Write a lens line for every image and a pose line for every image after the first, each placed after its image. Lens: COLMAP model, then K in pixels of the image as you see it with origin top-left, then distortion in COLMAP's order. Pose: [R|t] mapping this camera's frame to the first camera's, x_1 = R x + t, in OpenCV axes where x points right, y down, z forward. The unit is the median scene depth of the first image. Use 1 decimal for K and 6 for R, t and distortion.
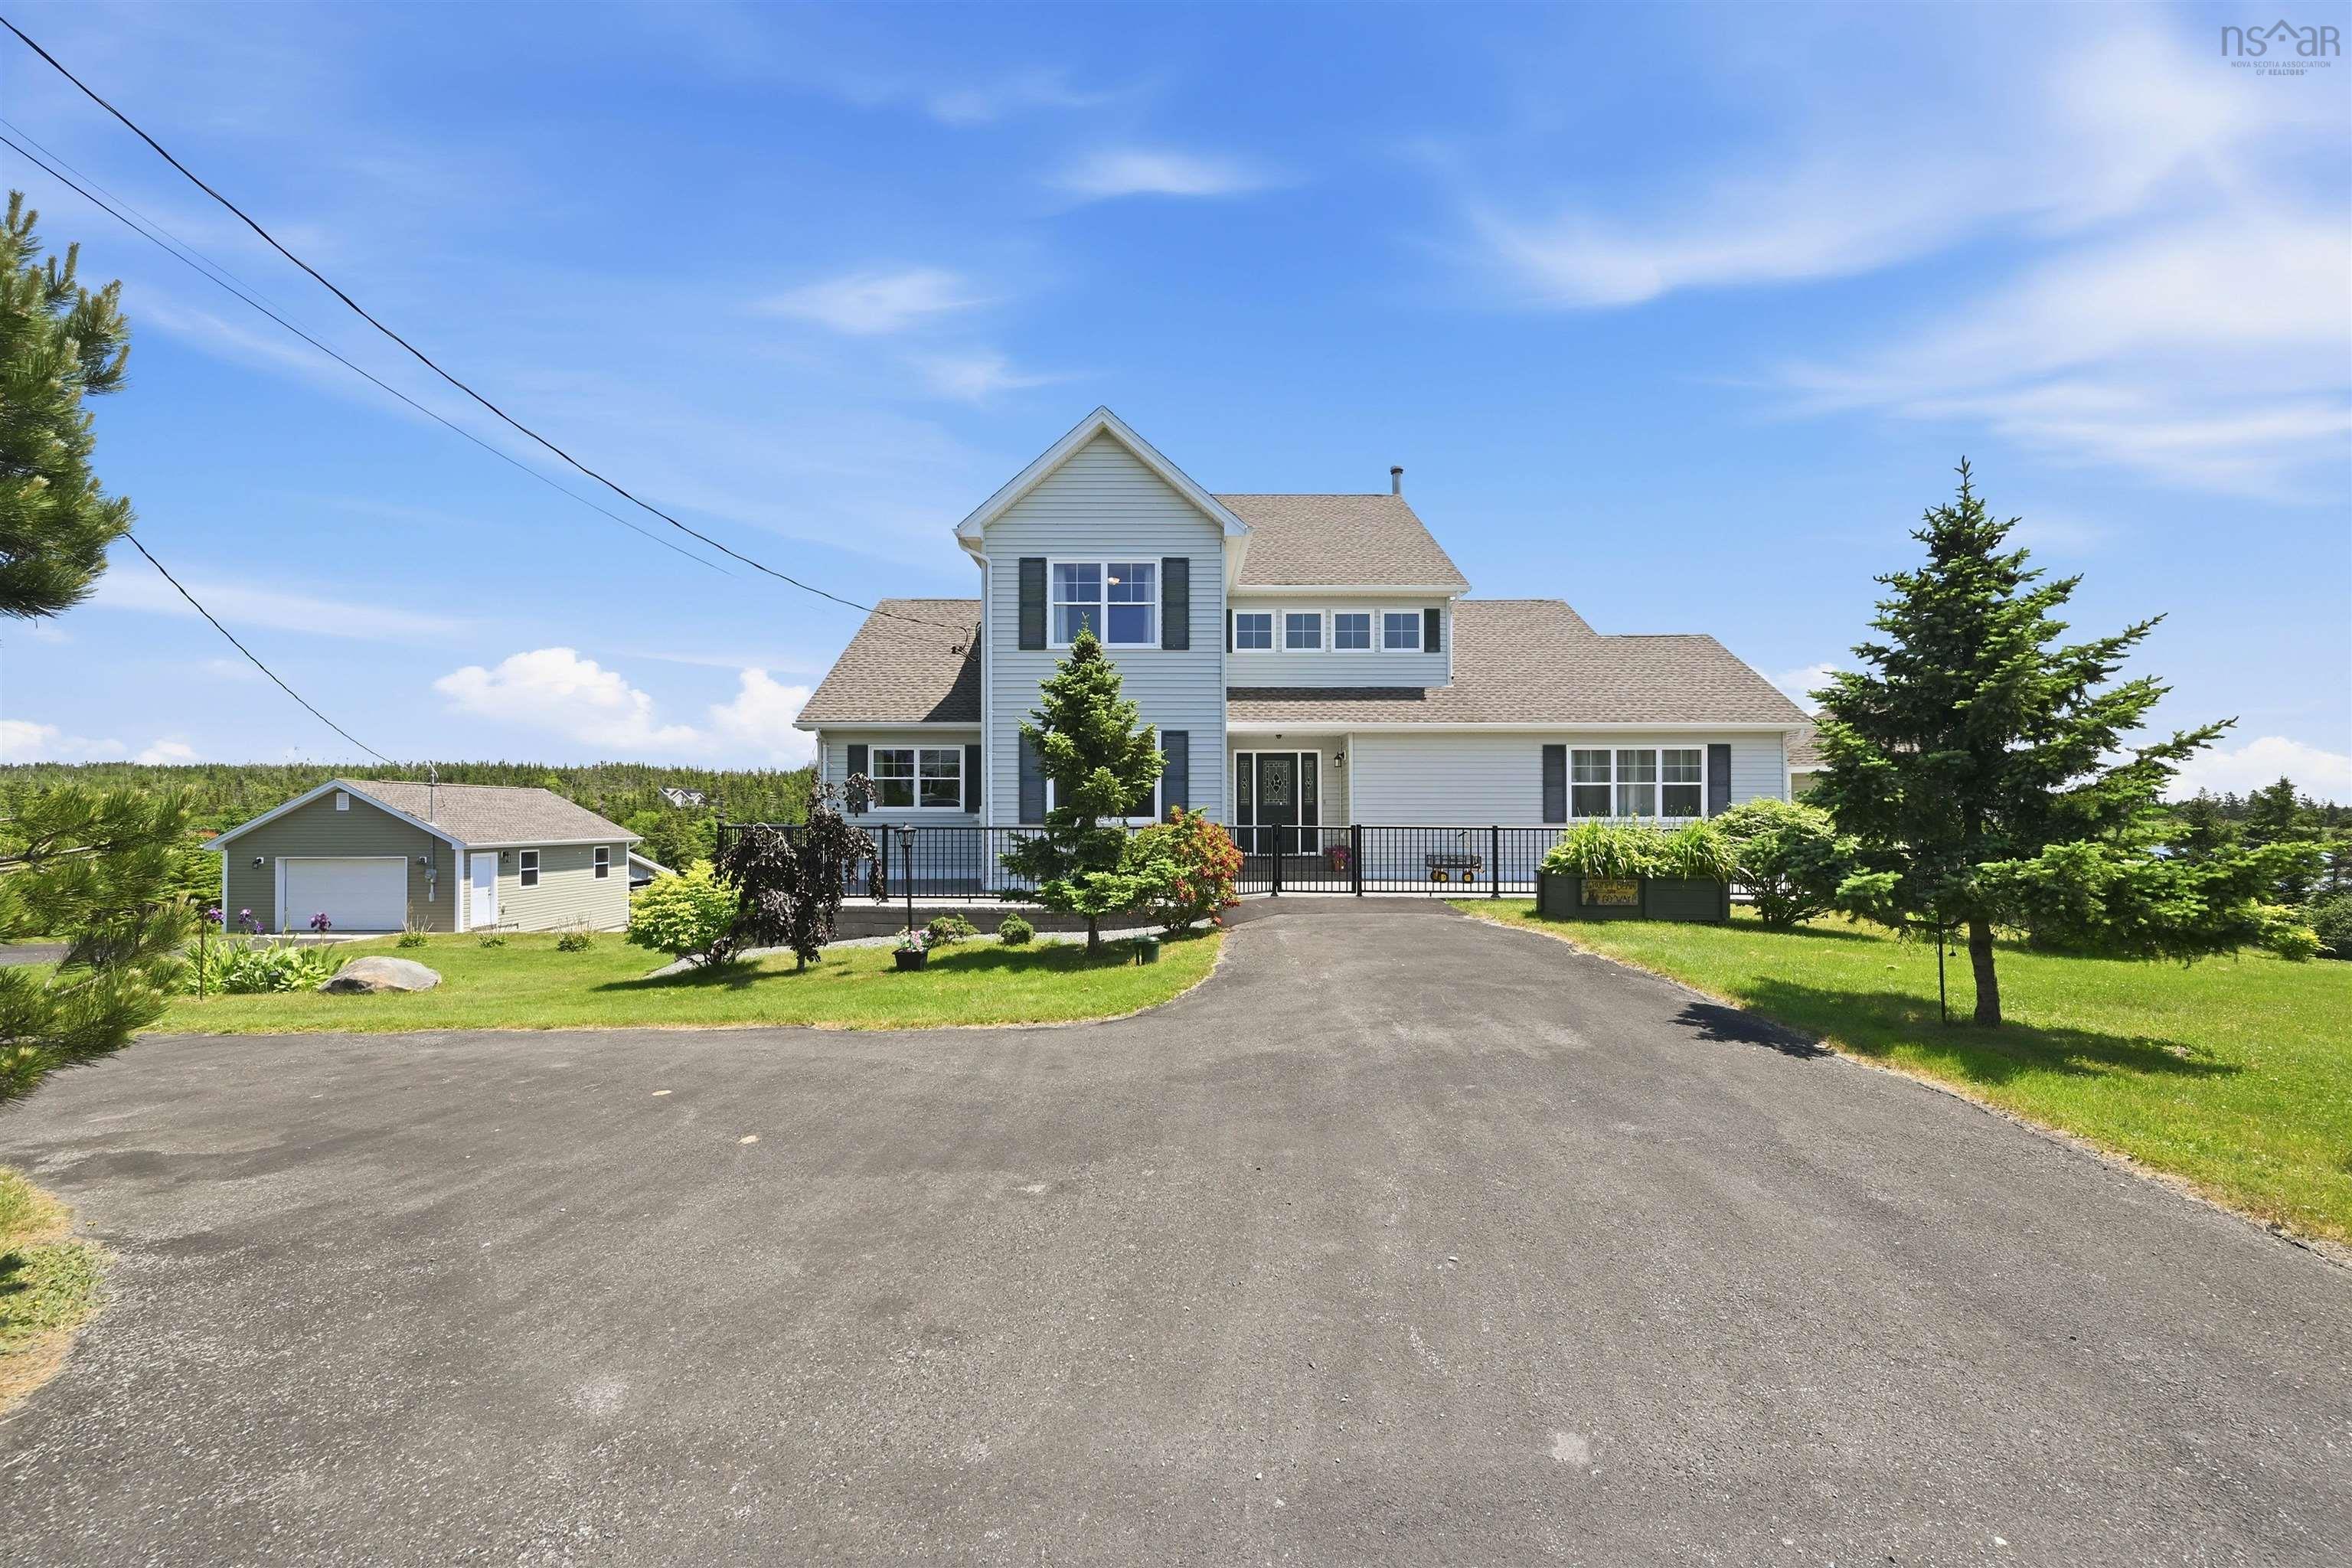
lens RADIAL K [[939.7, 0, 1175.4], [0, 939.7, 803.6], [0, 0, 1]] dist [-0.000224, 0.000903]
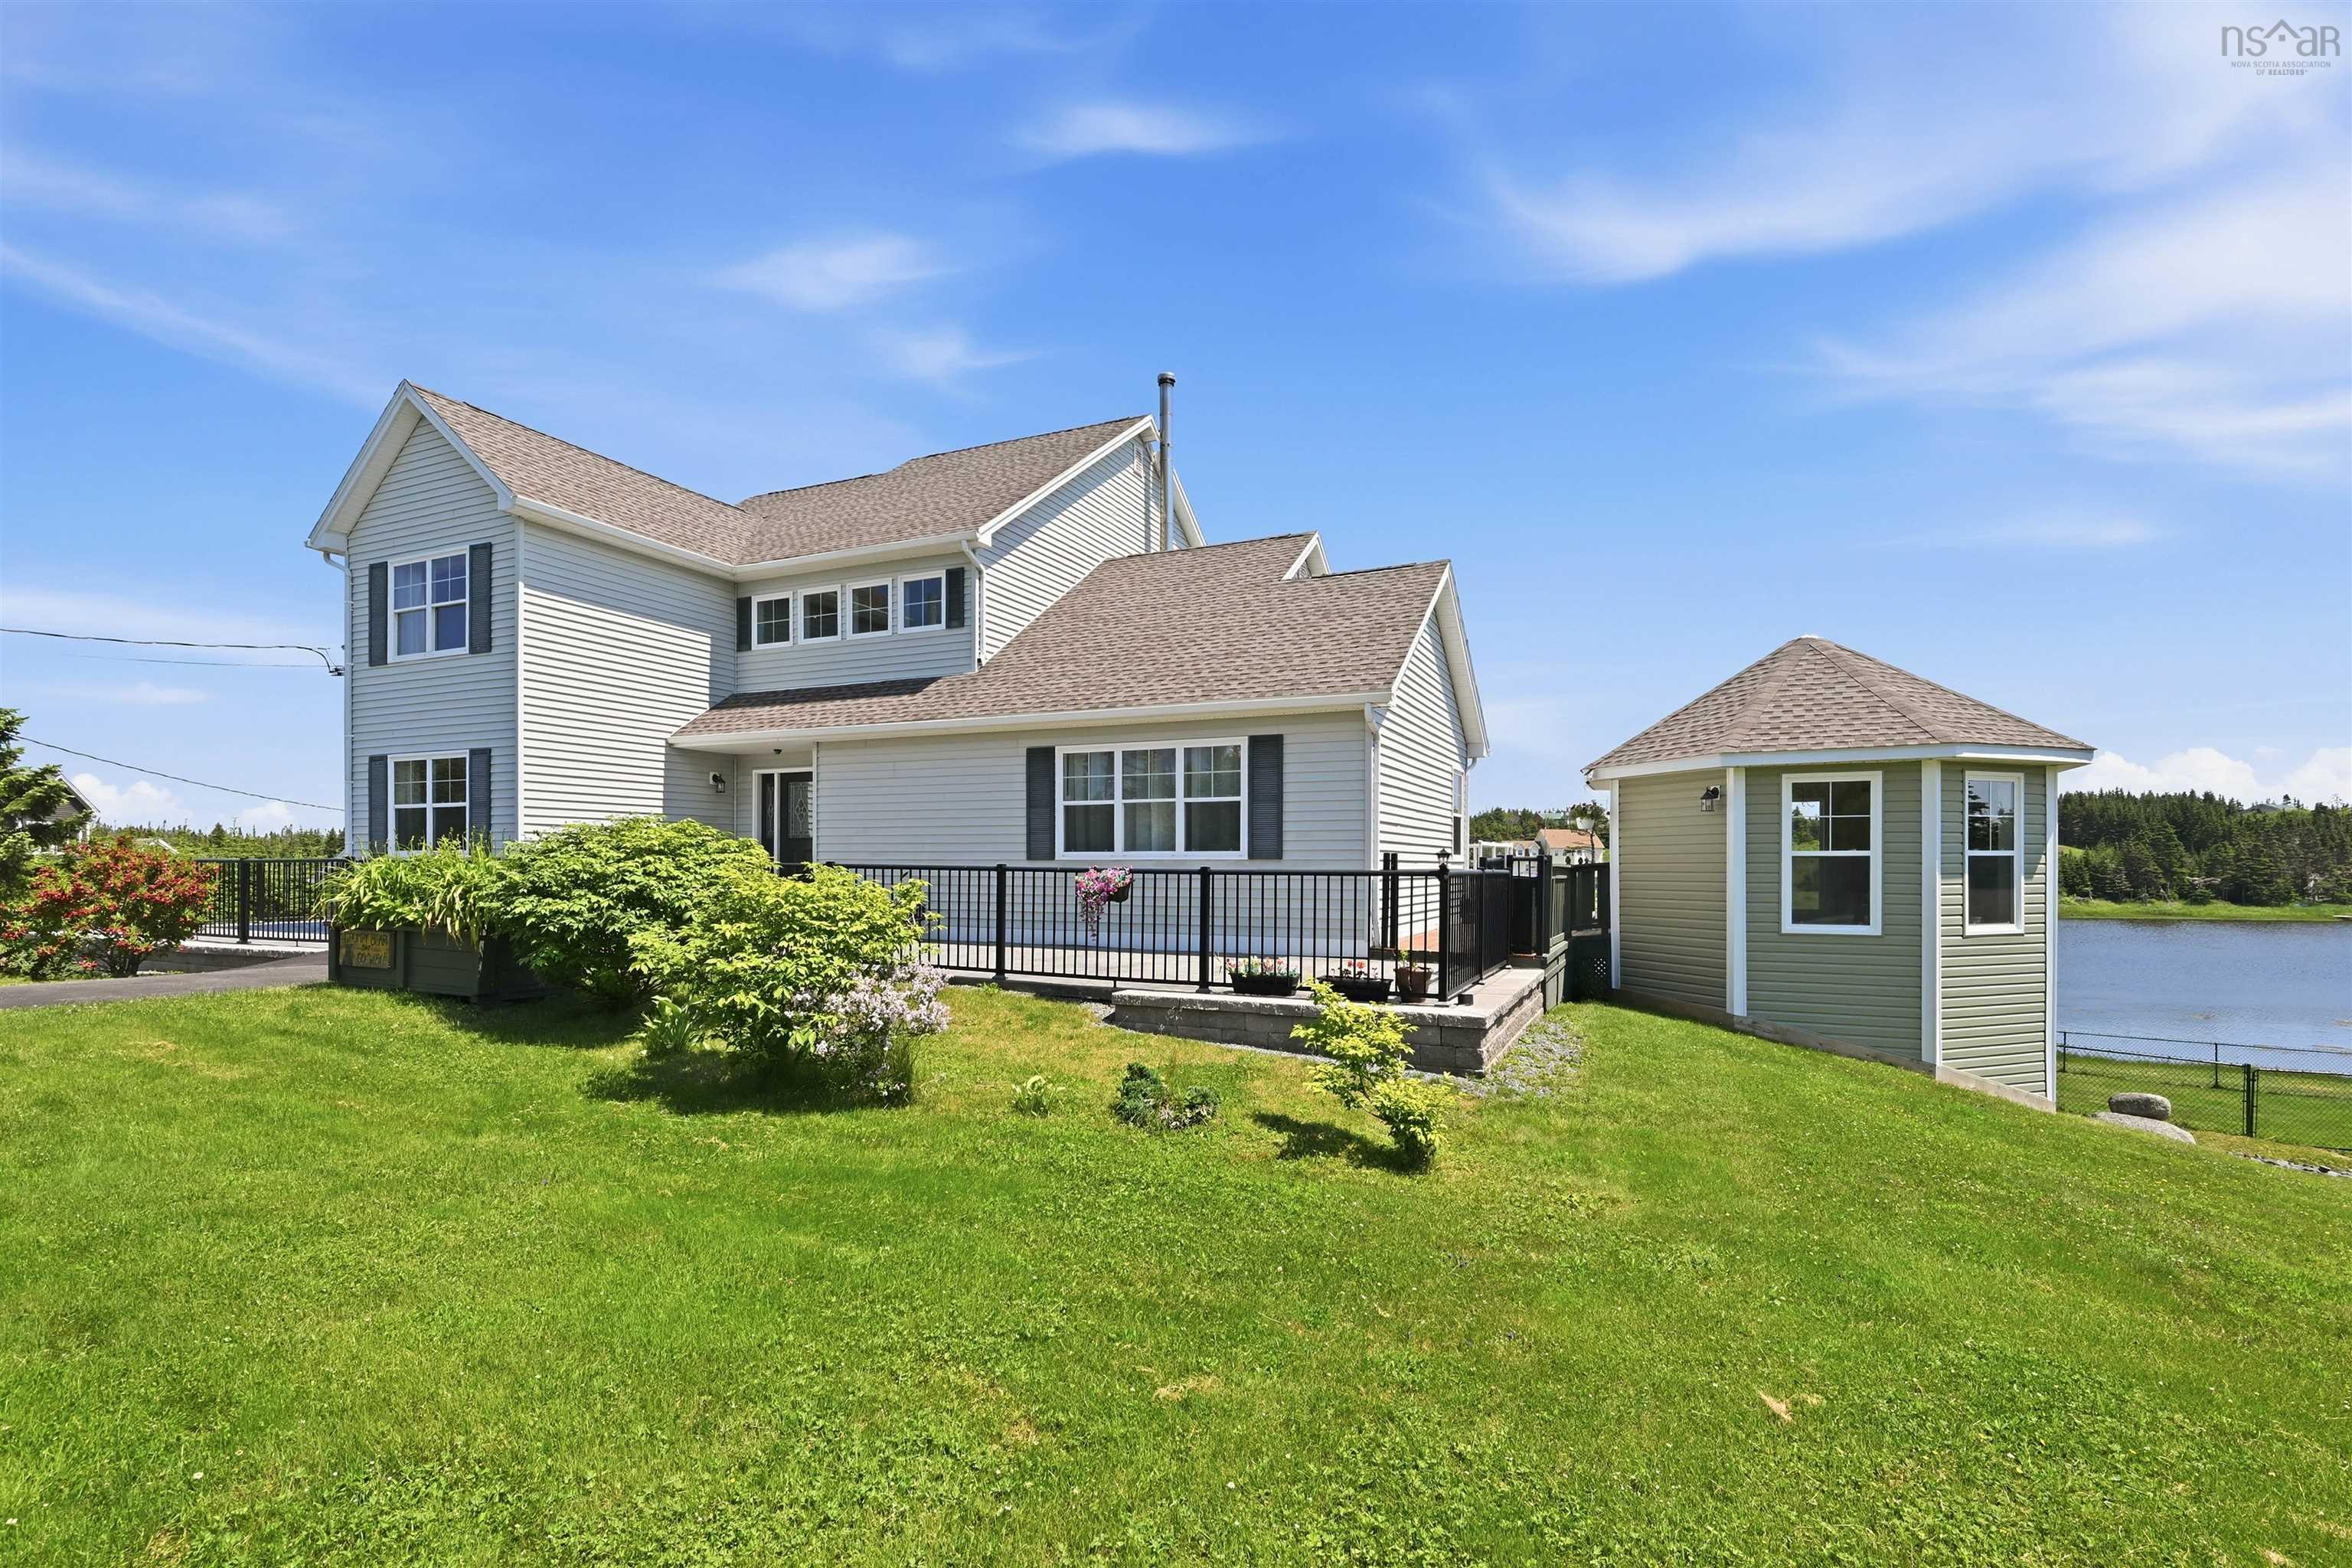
lens RADIAL K [[1098.1, 0, 1178.4], [0, 1098.1, 874.0], [0, 0, 1]] dist [-0.001939, 0.000488]
pose [[0.905286, 0.007115, -0.424744, 0.797064], [0.002761, 0.999740, 0.022633, 0.012098], [0.424794, -0.021662, 0.905031, 0.294439]]
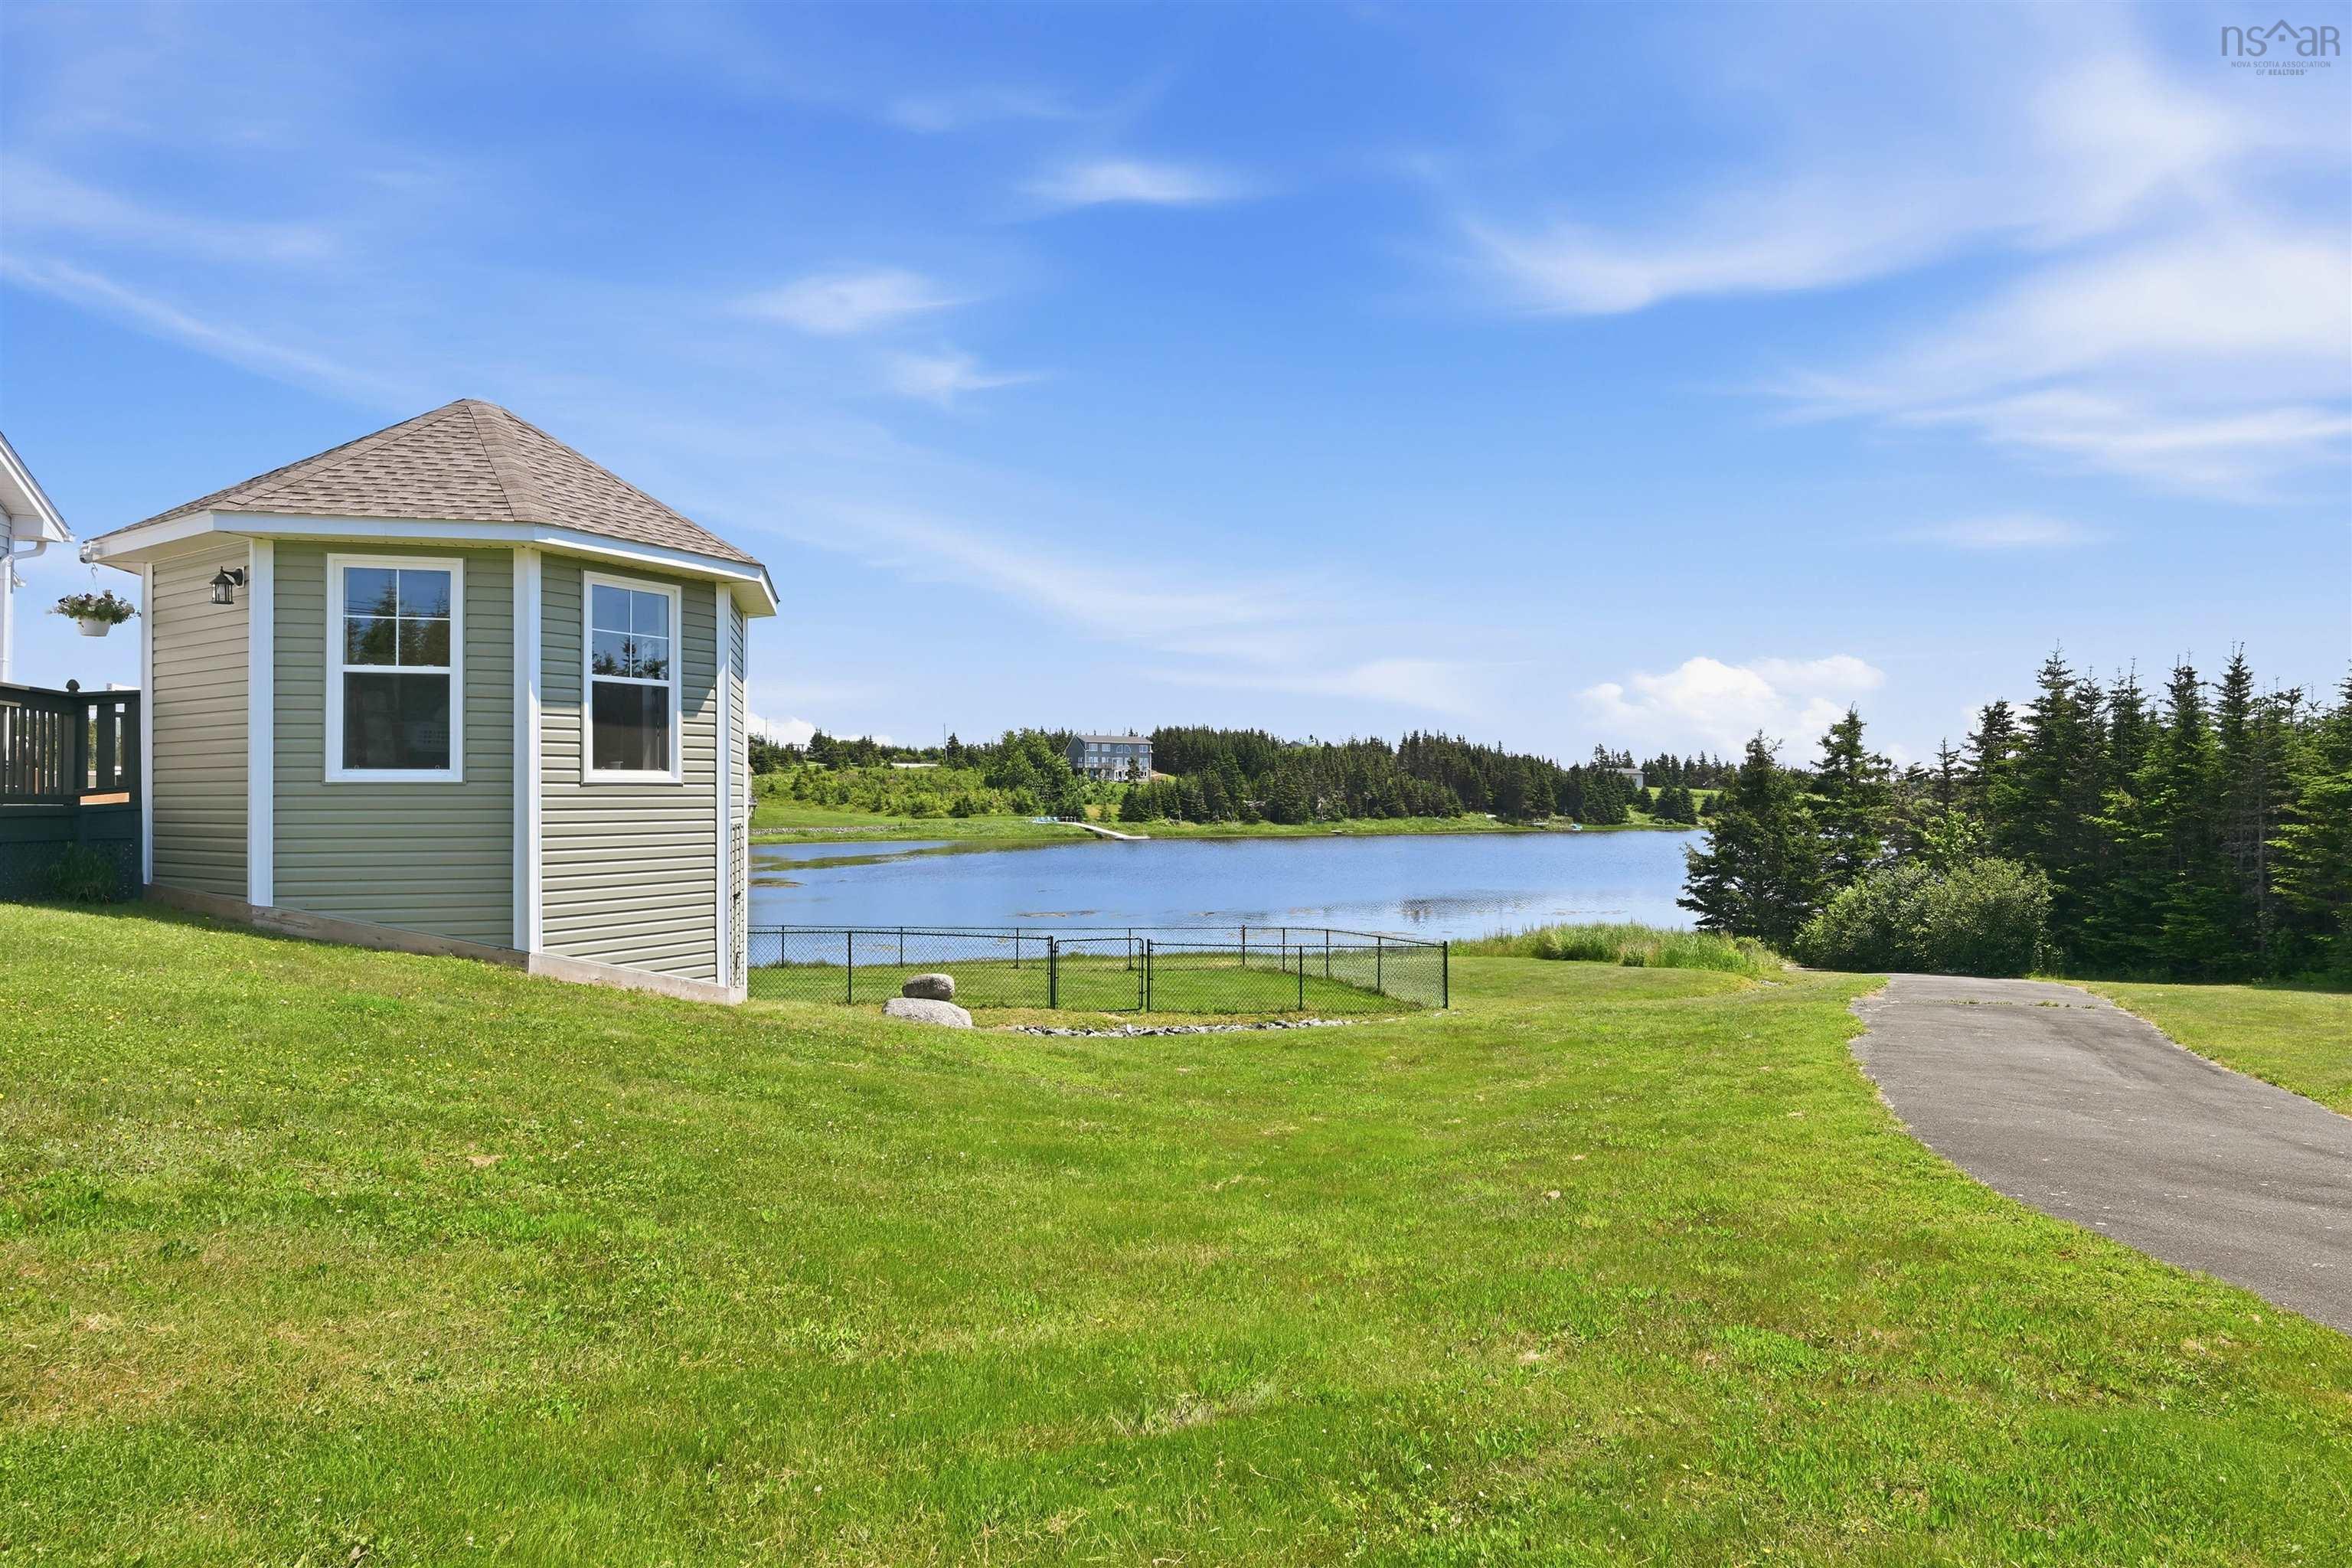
lens RADIAL K [[1248.5, 0, 1189.0], [0, 1248.5, 790.4], [0, 0, 1]] dist [0.002678, -0.000045]
pose [[0.970991, 0.002261, 0.239107, 1.088960], [-0.004433, 0.999954, 0.008546, 0.064208], [-0.239077, -0.009358, 0.970956, 0.465596]]
